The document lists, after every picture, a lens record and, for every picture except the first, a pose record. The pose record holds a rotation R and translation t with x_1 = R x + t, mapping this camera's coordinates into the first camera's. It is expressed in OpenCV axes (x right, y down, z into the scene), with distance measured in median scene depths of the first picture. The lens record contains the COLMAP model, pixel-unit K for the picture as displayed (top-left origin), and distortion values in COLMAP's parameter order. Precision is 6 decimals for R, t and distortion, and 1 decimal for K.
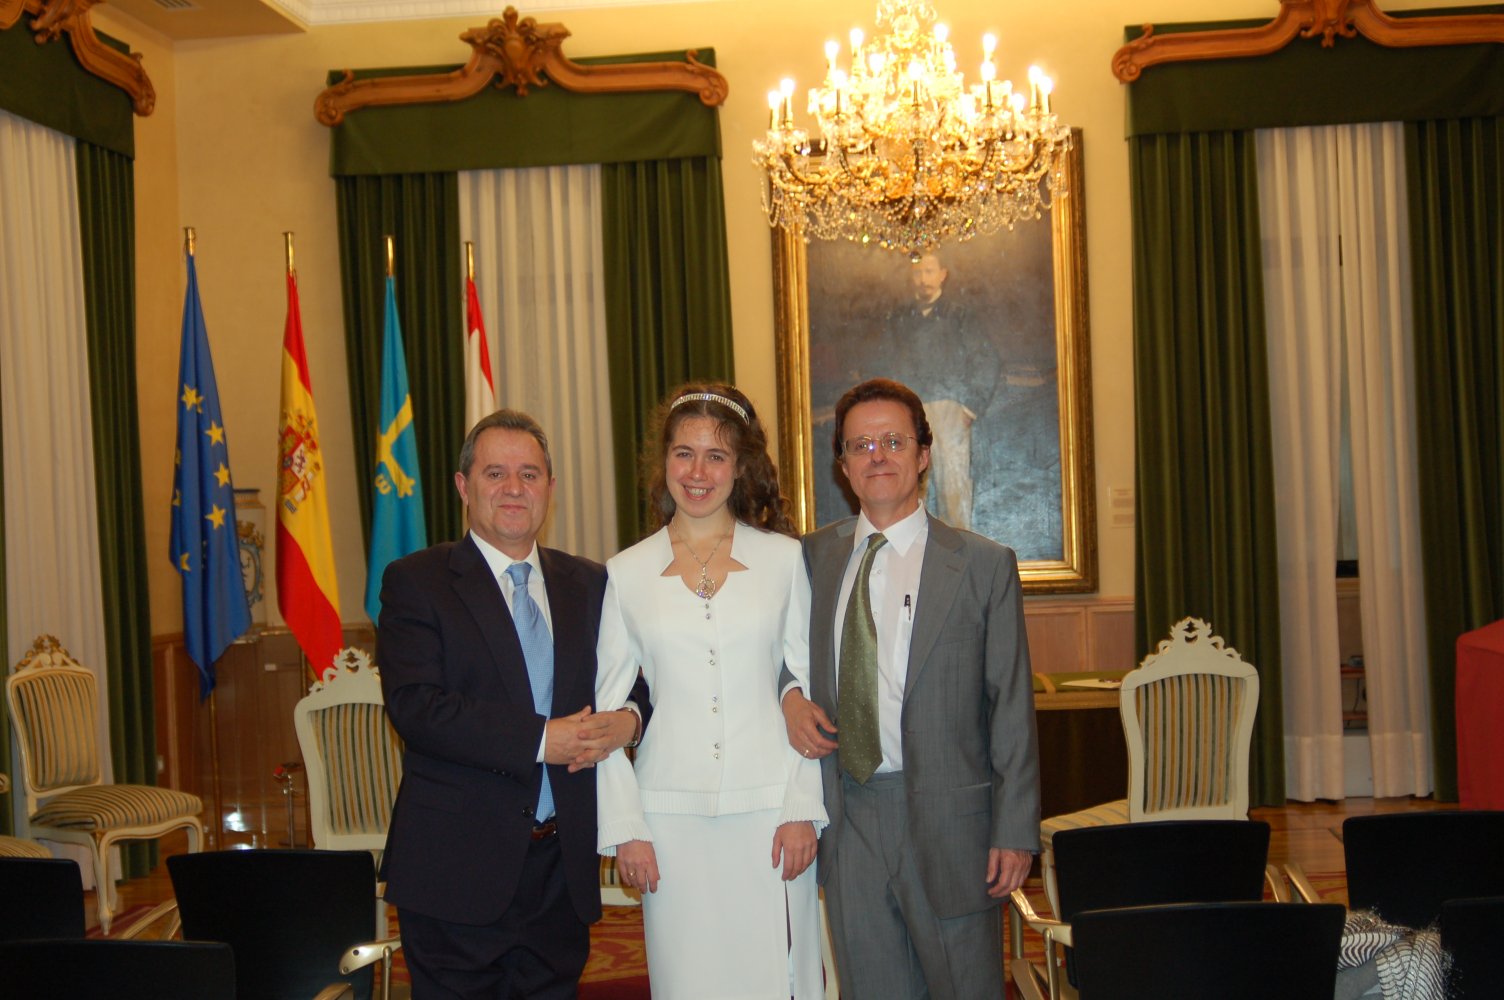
lens RADIAL K [[2352.3, 0, 752.0], [0, 2352.3, 500.0], [0, 0, 1]] dist [-0.040830, -0.148882]
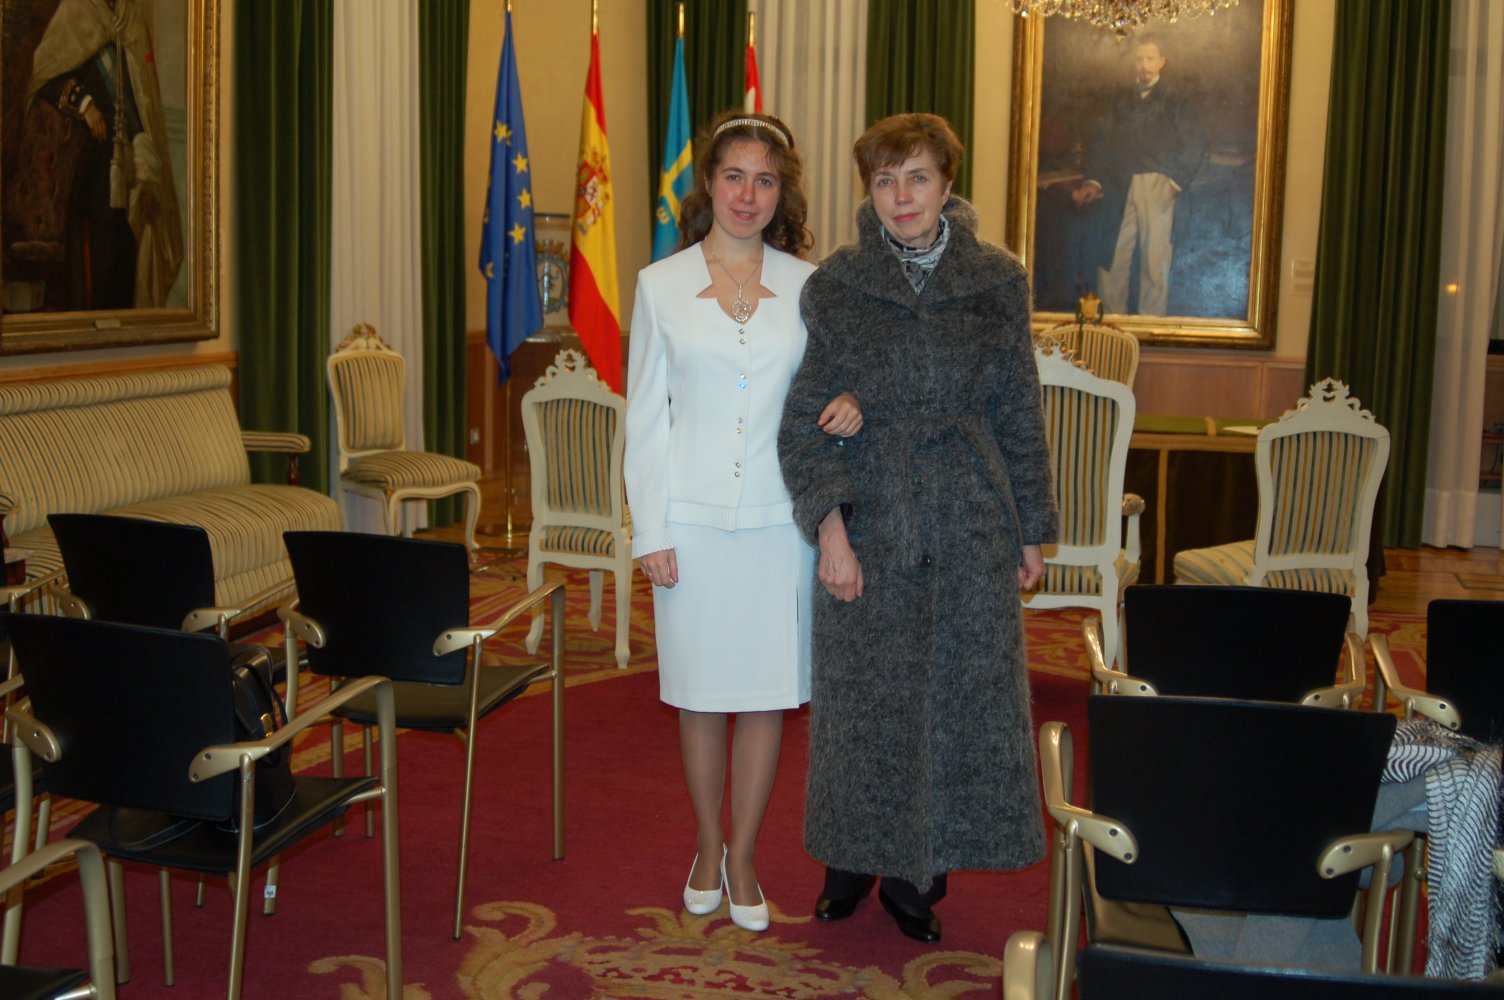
lens RADIAL K [[1796.1, 0, 748.8], [0, 1796.1, 495.8], [0, 0, 1]] dist [-0.126425, 0.026809]
pose [[0.984365, 0.083309, -0.155196, 0.038050], [-0.061595, 0.988260, 0.139819, 0.004407], [0.165022, -0.128073, 0.977939, 0.110987]]
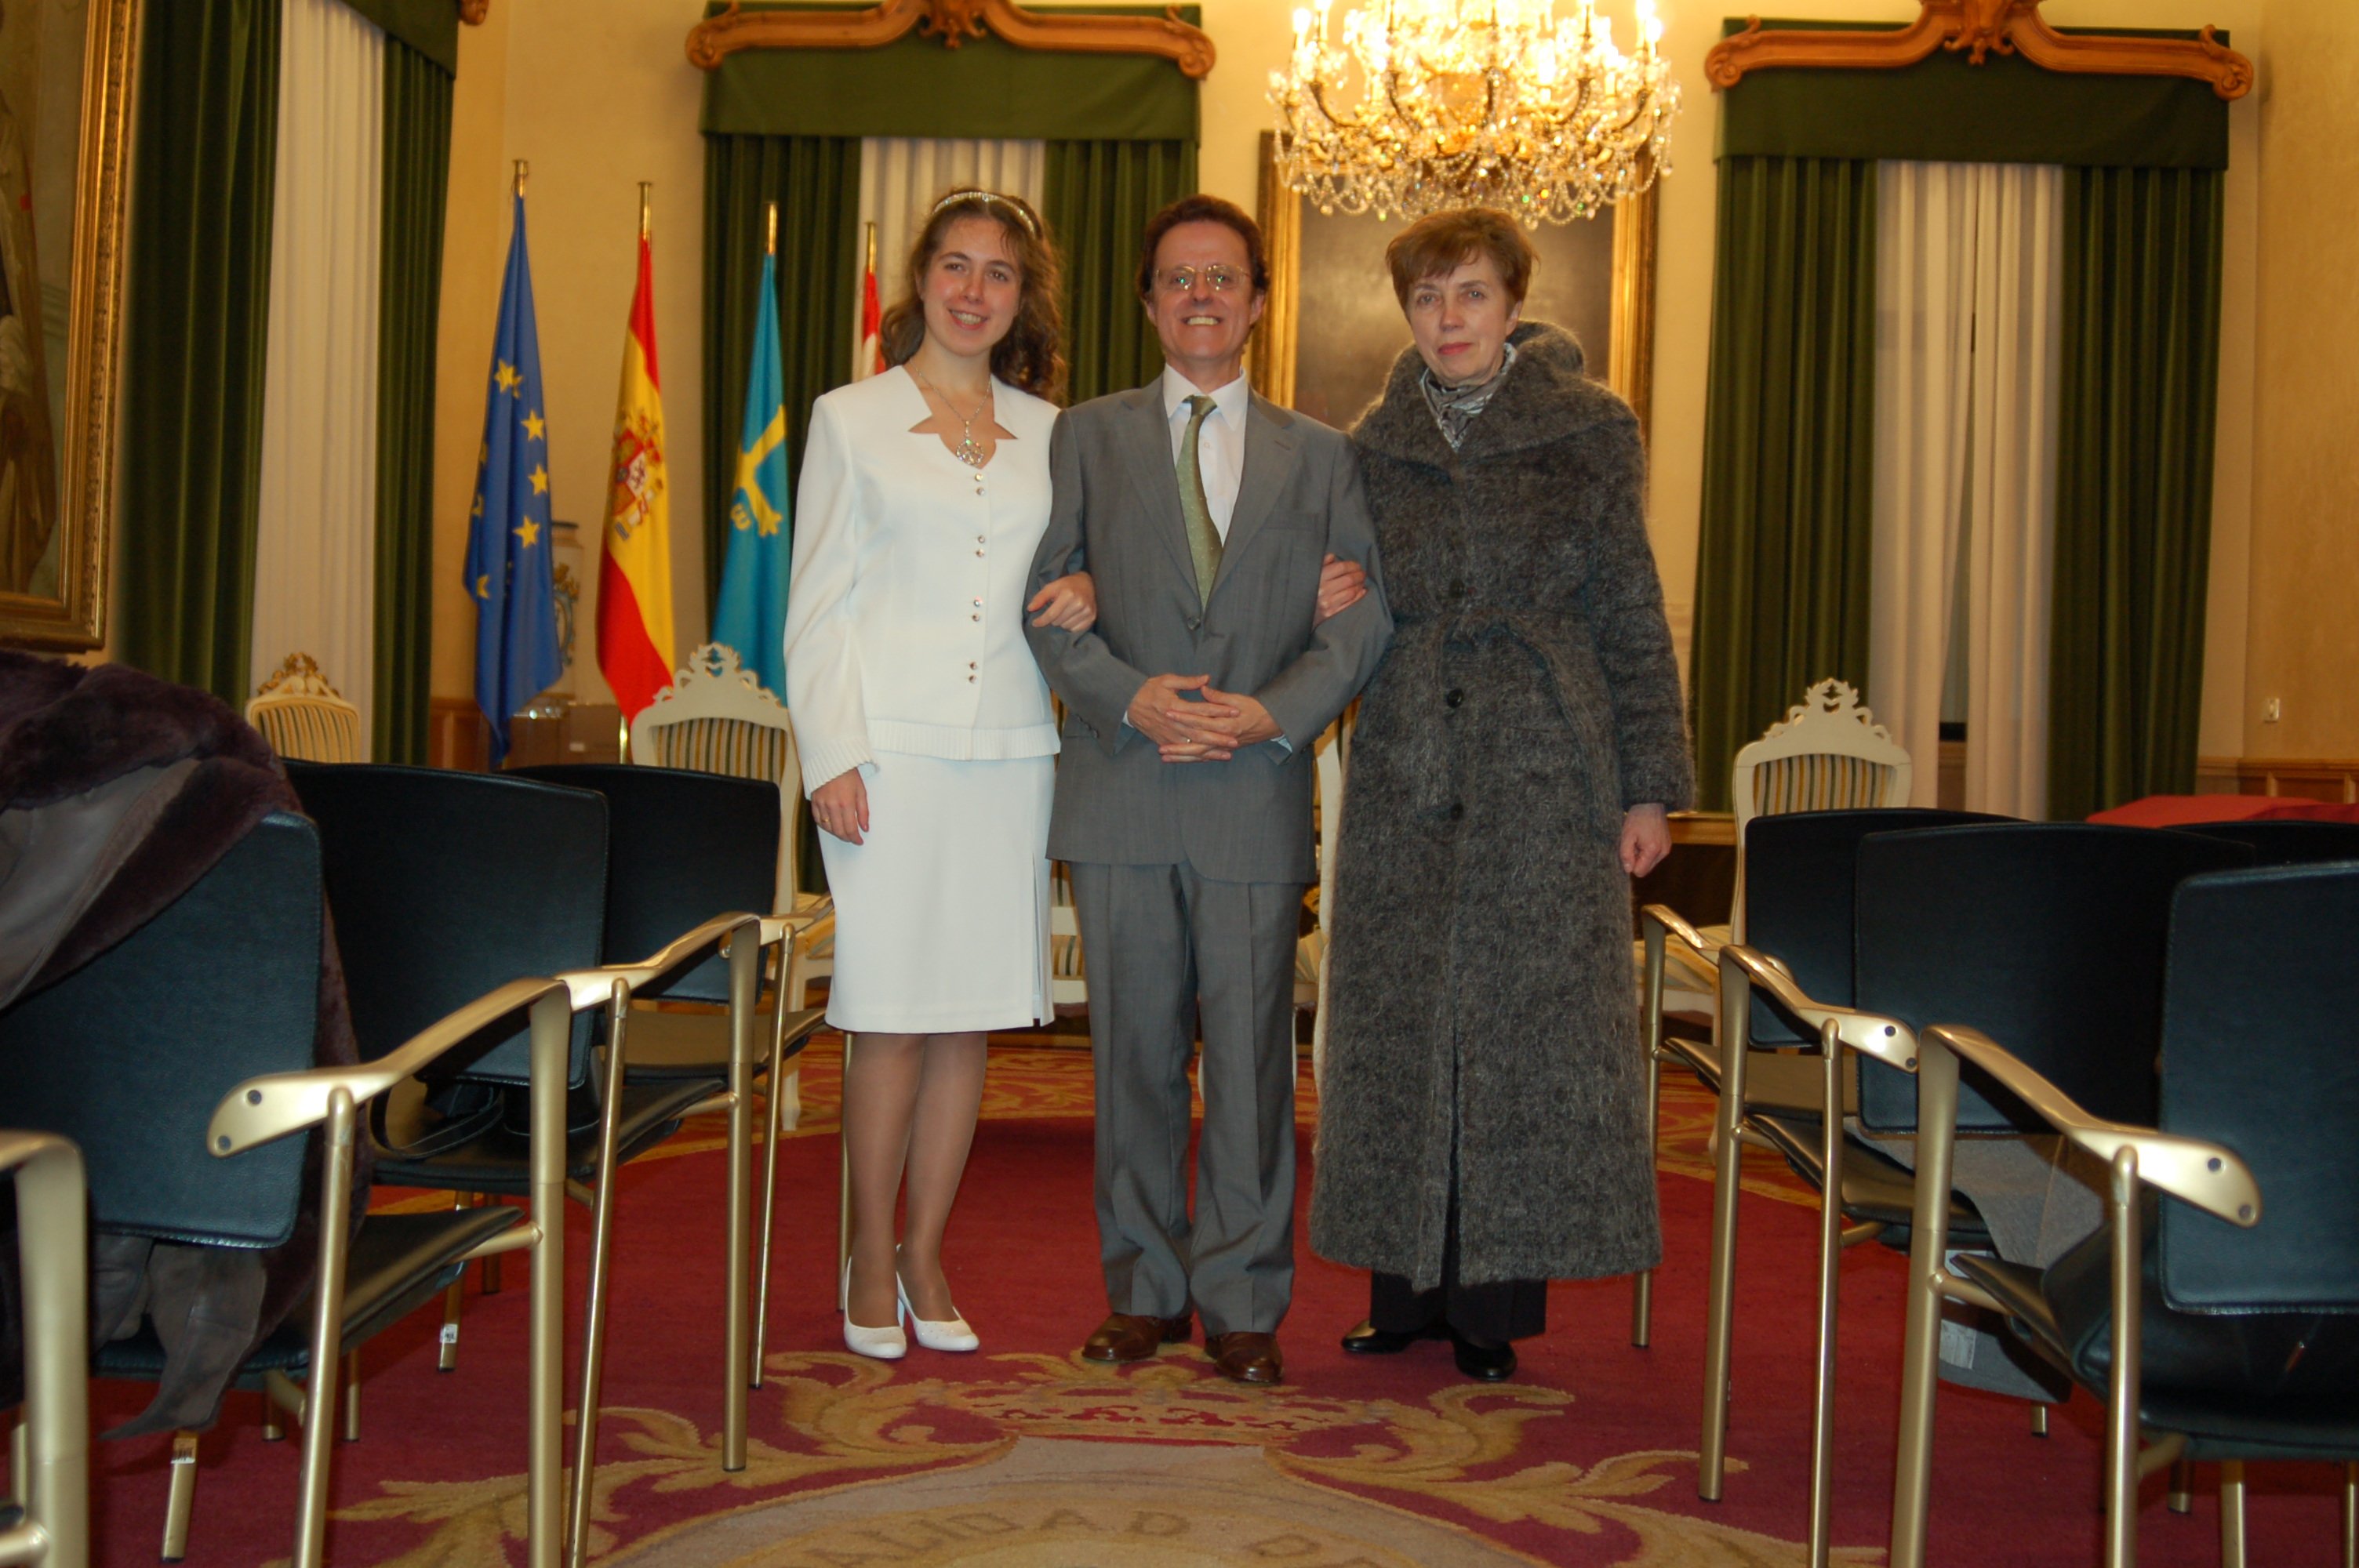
lens RADIAL K [[2816.7, 0, 1174.4], [0, 2816.7, 777.4], [0, 0, 1]] dist [-0.126425, 0.026809]
pose [[0.997085, 0.073509, 0.020465, -0.027498], [-0.073791, 0.997184, 0.013349, 0.057872], [-0.019426, -0.014821, 0.999701, 0.070284]]
